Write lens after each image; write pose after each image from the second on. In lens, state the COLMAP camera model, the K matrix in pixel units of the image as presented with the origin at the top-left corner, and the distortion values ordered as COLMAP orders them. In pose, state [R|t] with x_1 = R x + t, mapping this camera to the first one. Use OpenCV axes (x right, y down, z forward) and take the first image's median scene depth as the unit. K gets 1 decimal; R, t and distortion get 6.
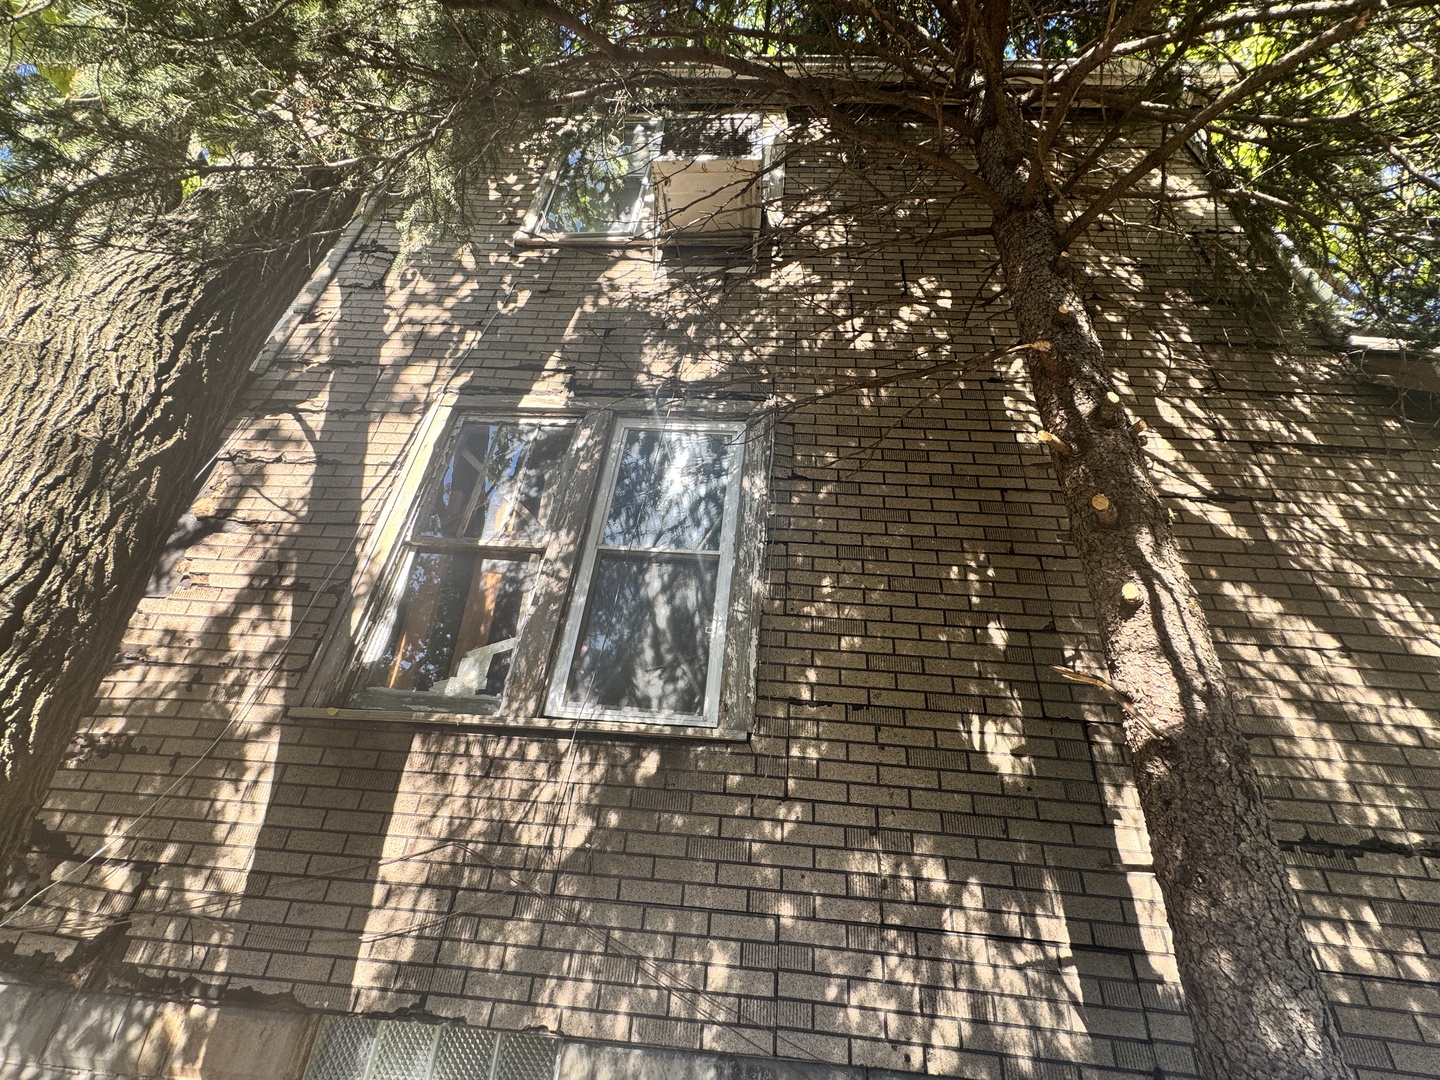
lens RADIAL K [[574.4, 0, 720.8], [0, 574.4, 539.8], [0, 0, 1]] dist [-0.002636, 0.001063]
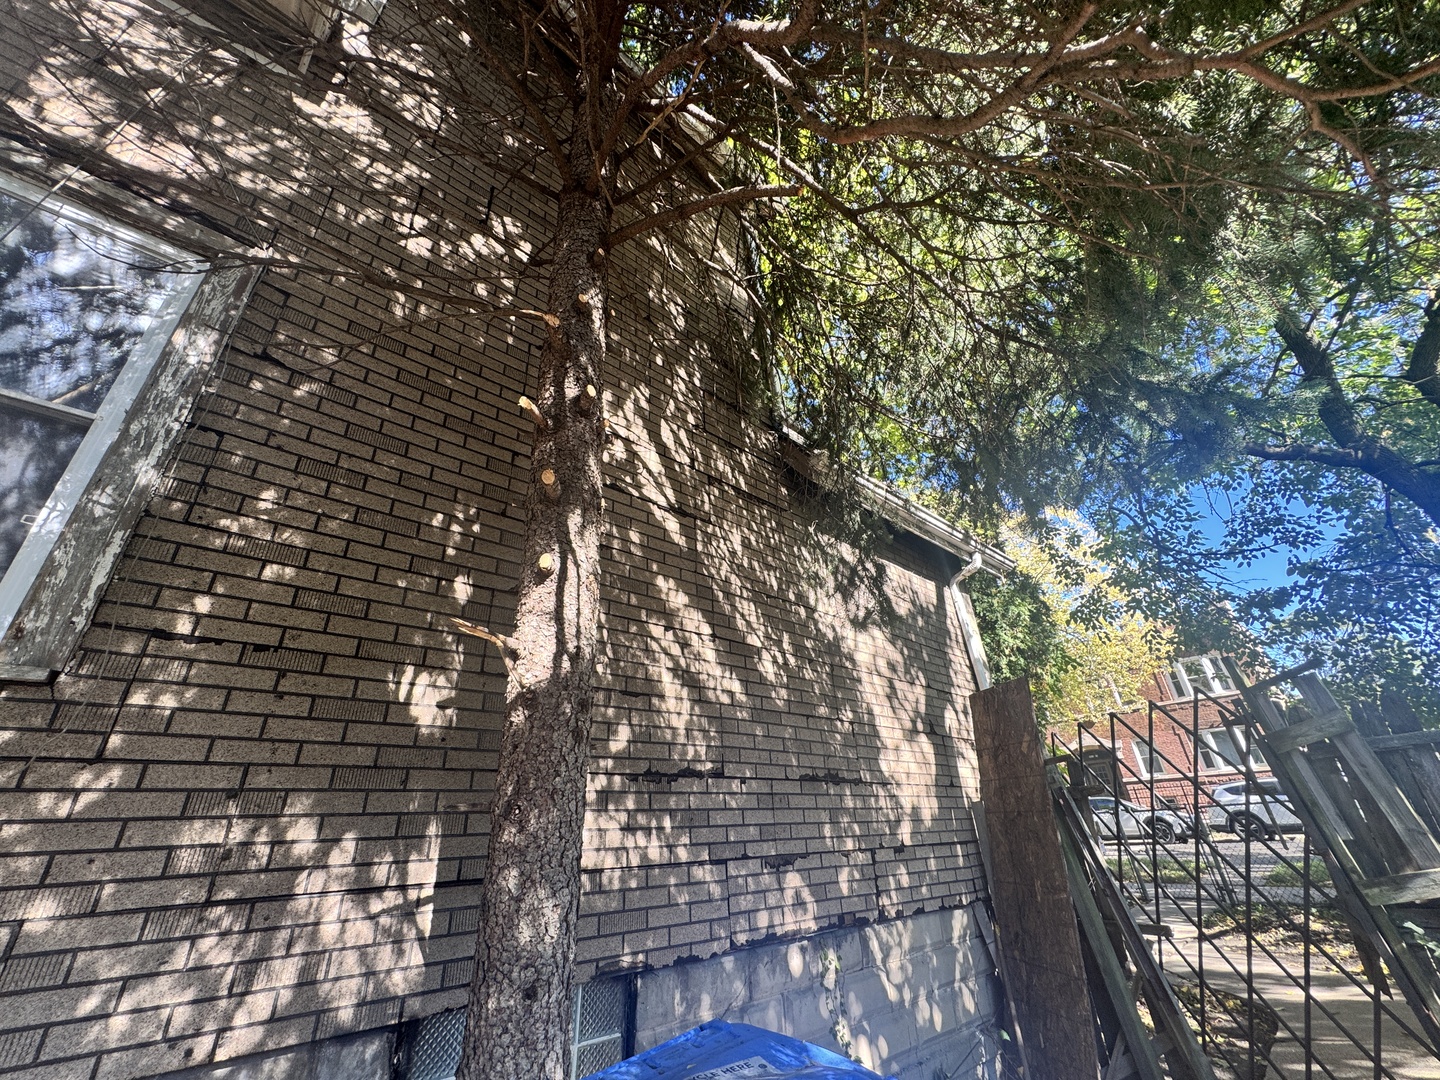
lens RADIAL K [[574.4, 0, 718.5], [0, 574.4, 540.0], [0, 0, 1]] dist [-0.002636, 0.001063]
pose [[0.727365, 0.202338, 0.655744, 0.145601], [-0.246832, 0.968732, -0.025123, -0.001696], [-0.640324, -0.143585, 0.754566, -0.024659]]
